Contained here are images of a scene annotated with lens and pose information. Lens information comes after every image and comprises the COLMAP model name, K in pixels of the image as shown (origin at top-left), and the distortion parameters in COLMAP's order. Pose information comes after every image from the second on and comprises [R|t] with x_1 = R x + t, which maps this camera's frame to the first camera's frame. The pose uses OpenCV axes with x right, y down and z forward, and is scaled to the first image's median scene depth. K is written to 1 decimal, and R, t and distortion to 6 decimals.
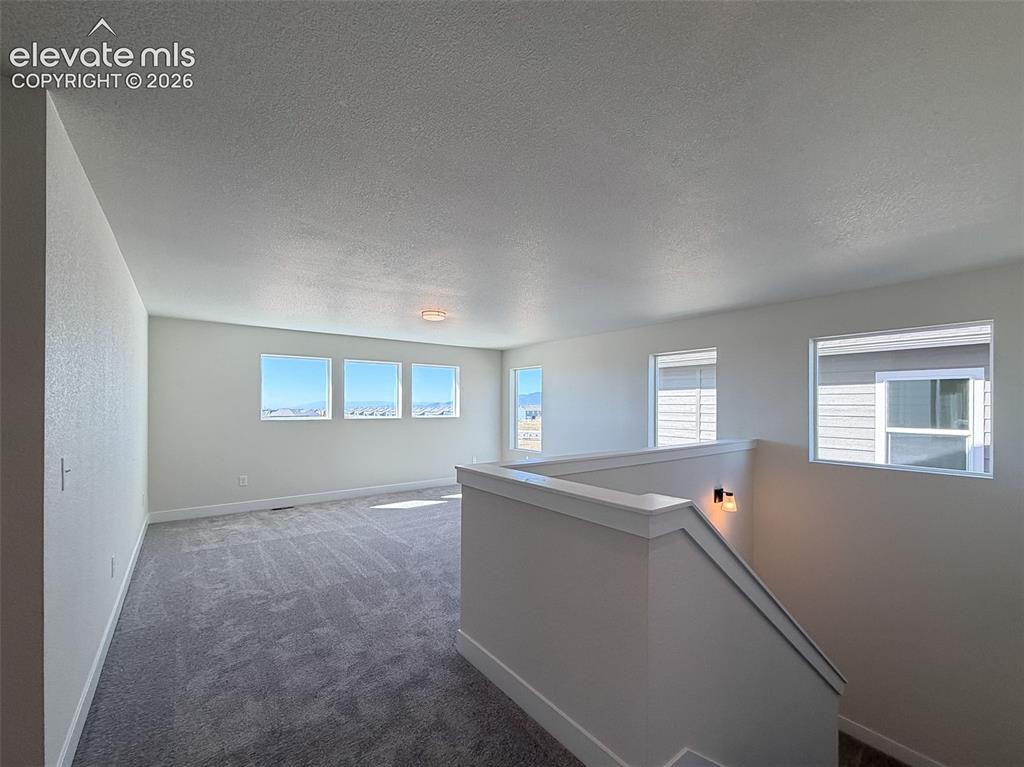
lens RADIAL K [[424.8, 0, 512.0], [0, 424.8, 383.5], [0, 0, 1]] dist [0.014137, -0.000100]
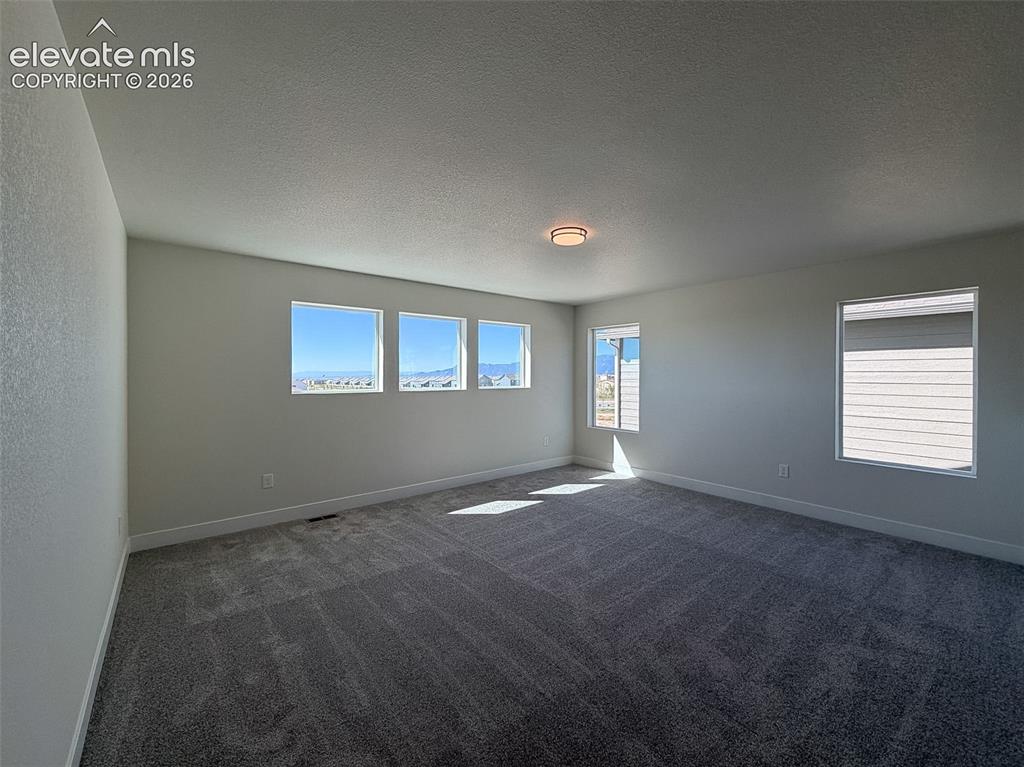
lens RADIAL K [[413.0, 0, 513.2], [0, 413.0, 368.6], [0, 0, 1]] dist [0.013725, -0.000227]
pose [[0.999205, -0.004620, 0.039604, -0.248319], [0.003102, 0.999261, 0.038301, 0.015779], [-0.039751, -0.038147, 0.998481, 0.305627]]
